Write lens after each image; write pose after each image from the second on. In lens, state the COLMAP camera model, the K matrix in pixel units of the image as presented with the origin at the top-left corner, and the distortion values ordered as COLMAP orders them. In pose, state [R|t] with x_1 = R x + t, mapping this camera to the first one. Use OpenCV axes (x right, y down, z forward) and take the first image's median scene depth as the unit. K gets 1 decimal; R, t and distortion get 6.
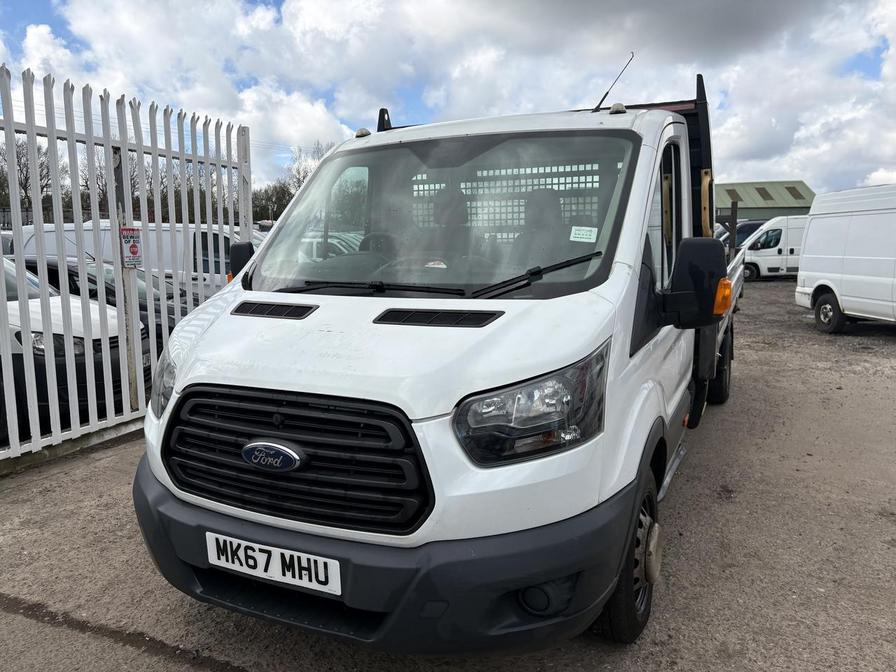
lens RADIAL K [[677.9, 0, 433.3], [0, 677.9, 340.2], [0, 0, 1]] dist [-0.007690, 0.010451]
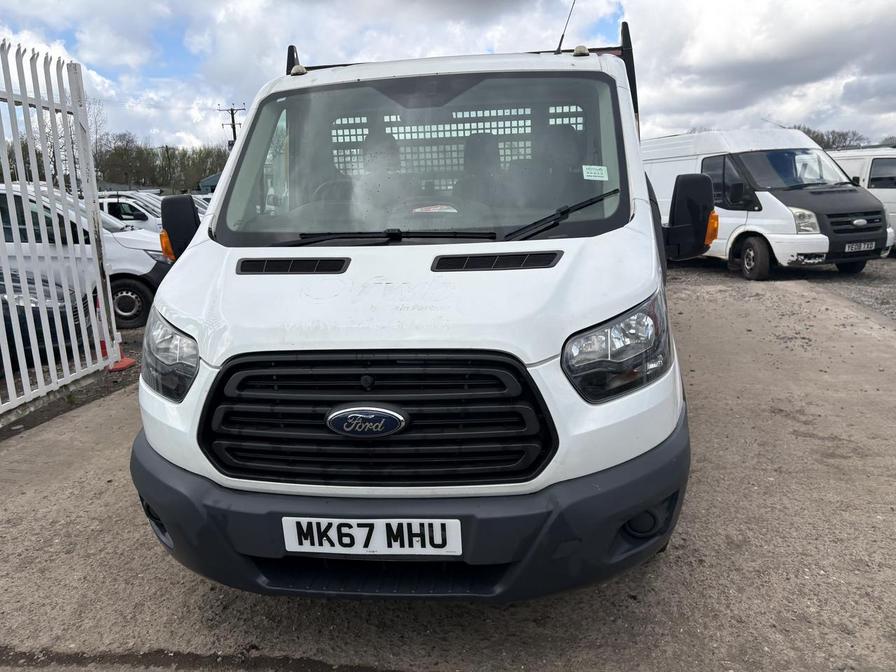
lens RADIAL K [[675.6, 0, 448.0], [0, 675.6, 336.0], [0, 0, 1]] dist [0.002906, -0.008739]
pose [[0.946877, -0.092433, 0.308027, -0.390829], [0.074476, 0.994793, 0.069578, 0.001349], [-0.312854, -0.042941, 0.948830, 0.105146]]
